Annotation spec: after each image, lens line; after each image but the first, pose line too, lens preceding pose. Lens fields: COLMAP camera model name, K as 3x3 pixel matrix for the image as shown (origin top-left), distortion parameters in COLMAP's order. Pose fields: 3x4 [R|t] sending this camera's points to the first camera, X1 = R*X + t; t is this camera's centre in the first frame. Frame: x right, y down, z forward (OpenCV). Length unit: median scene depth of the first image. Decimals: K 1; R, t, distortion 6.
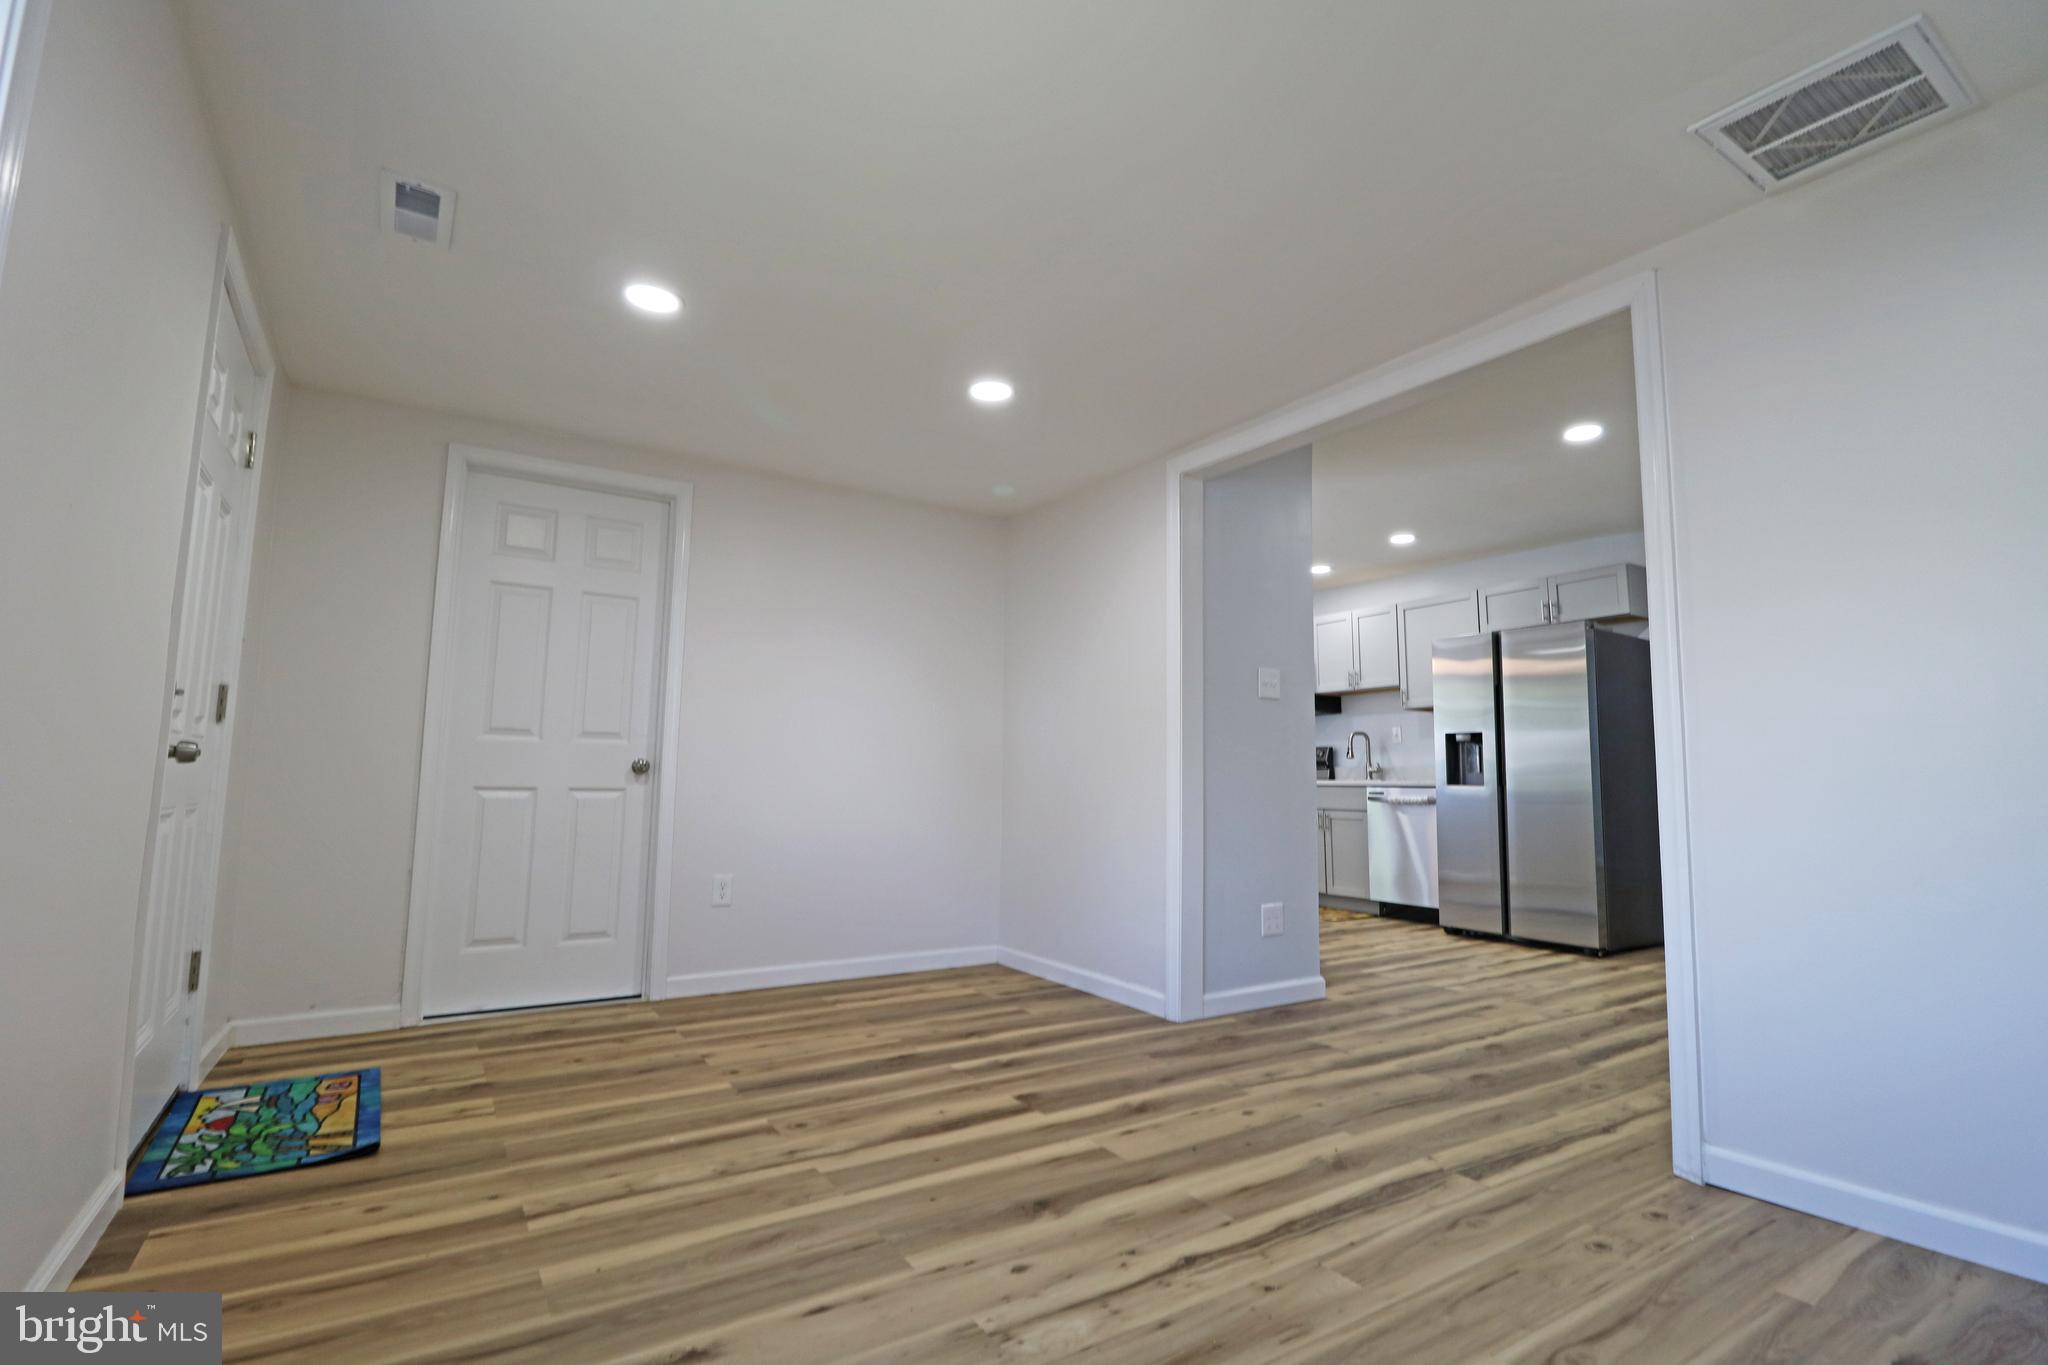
lens RADIAL K [[951.5, 0, 1036.2], [0, 951.5, 670.4], [0, 0, 1]] dist [0.001538, -0.013456]
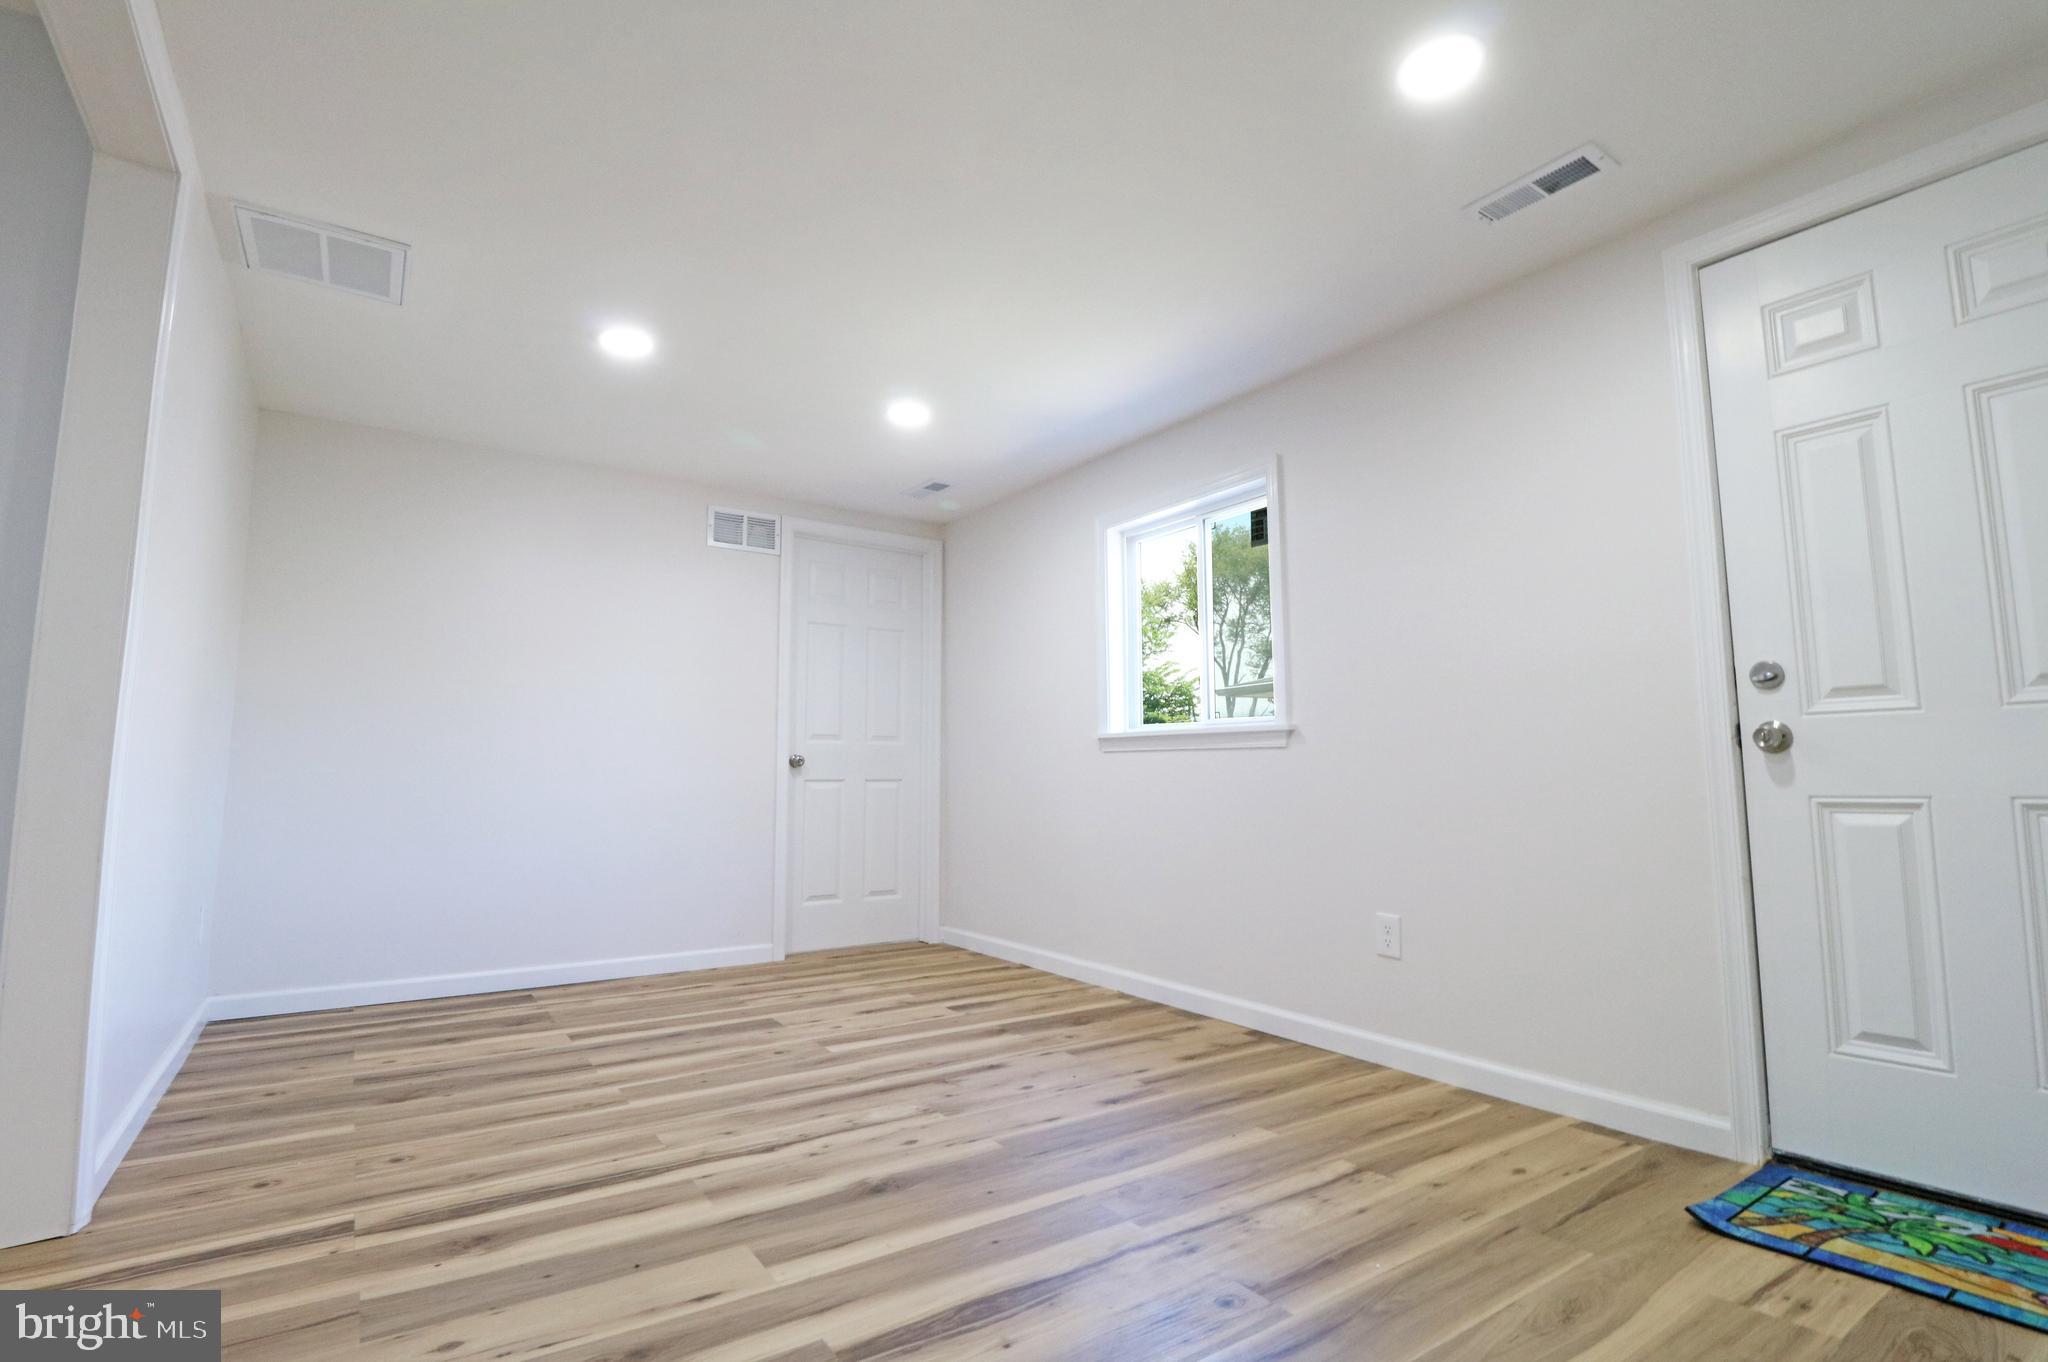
lens RADIAL K [[949.1, 0, 1029.8], [0, 949.1, 675.3], [0, 0, 1]] dist [-0.001888, -0.012599]
pose [[-0.999584, -0.013411, -0.025548, -0.107554], [-0.007335, 0.974432, -0.224562, 0.240175], [0.027906, -0.224282, -0.974125, 1.879919]]
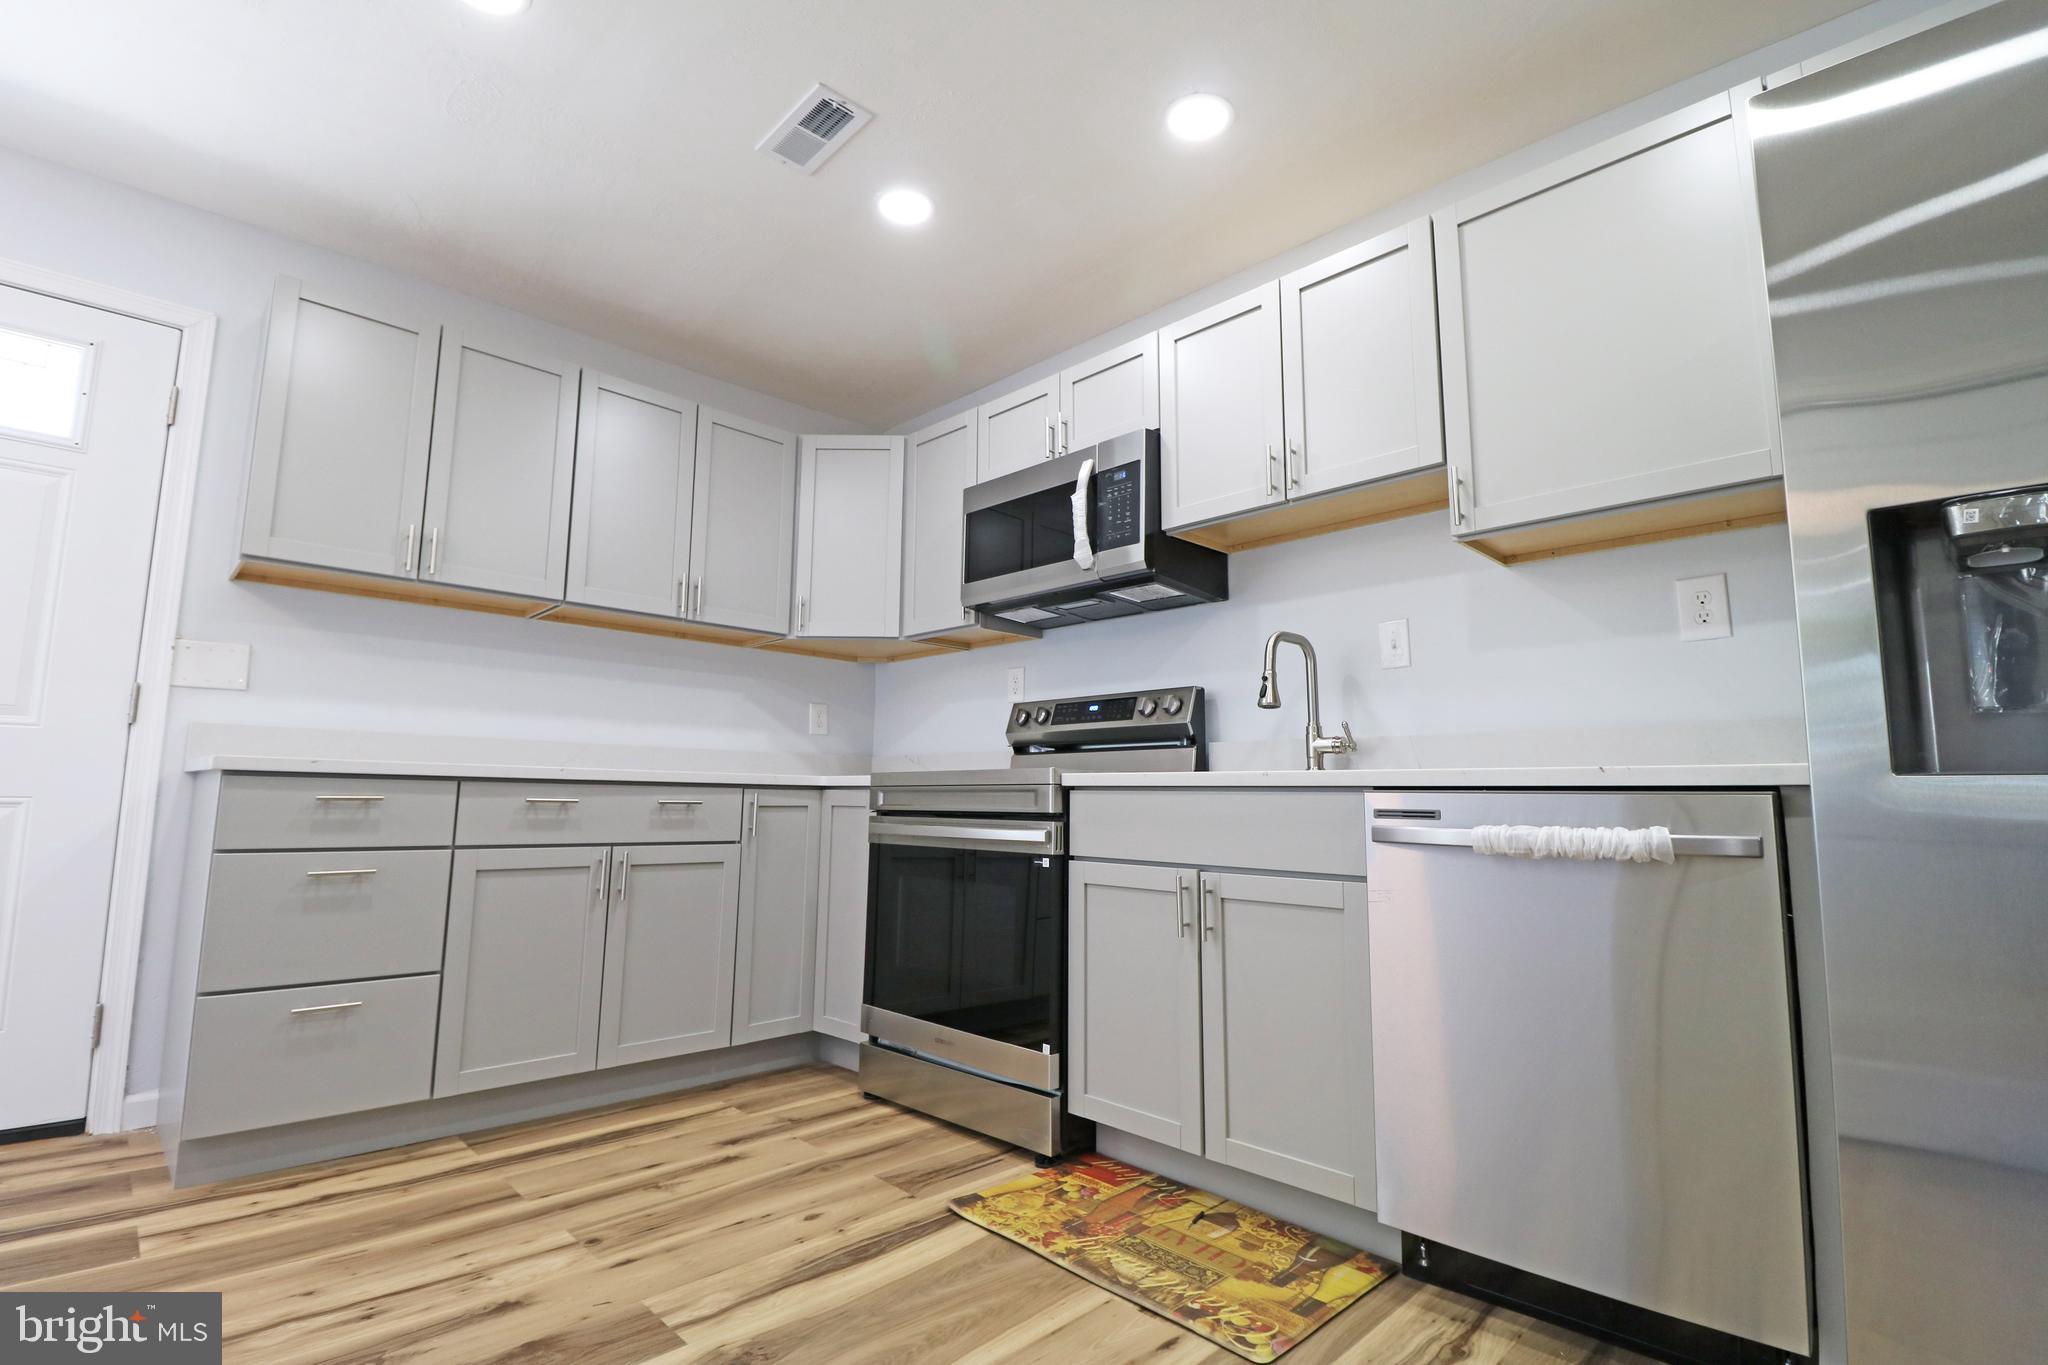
lens RADIAL K [[949.1, 0, 1029.8], [0, 949.1, 676.8], [0, 0, 1]] dist [-0.001888, -0.012599]
pose [[0.981622, 0.027623, 0.188827, 0.597377], [-0.025565, 0.999584, -0.013325, 0.283200], [-0.189117, 0.008252, 0.981920, 2.220125]]
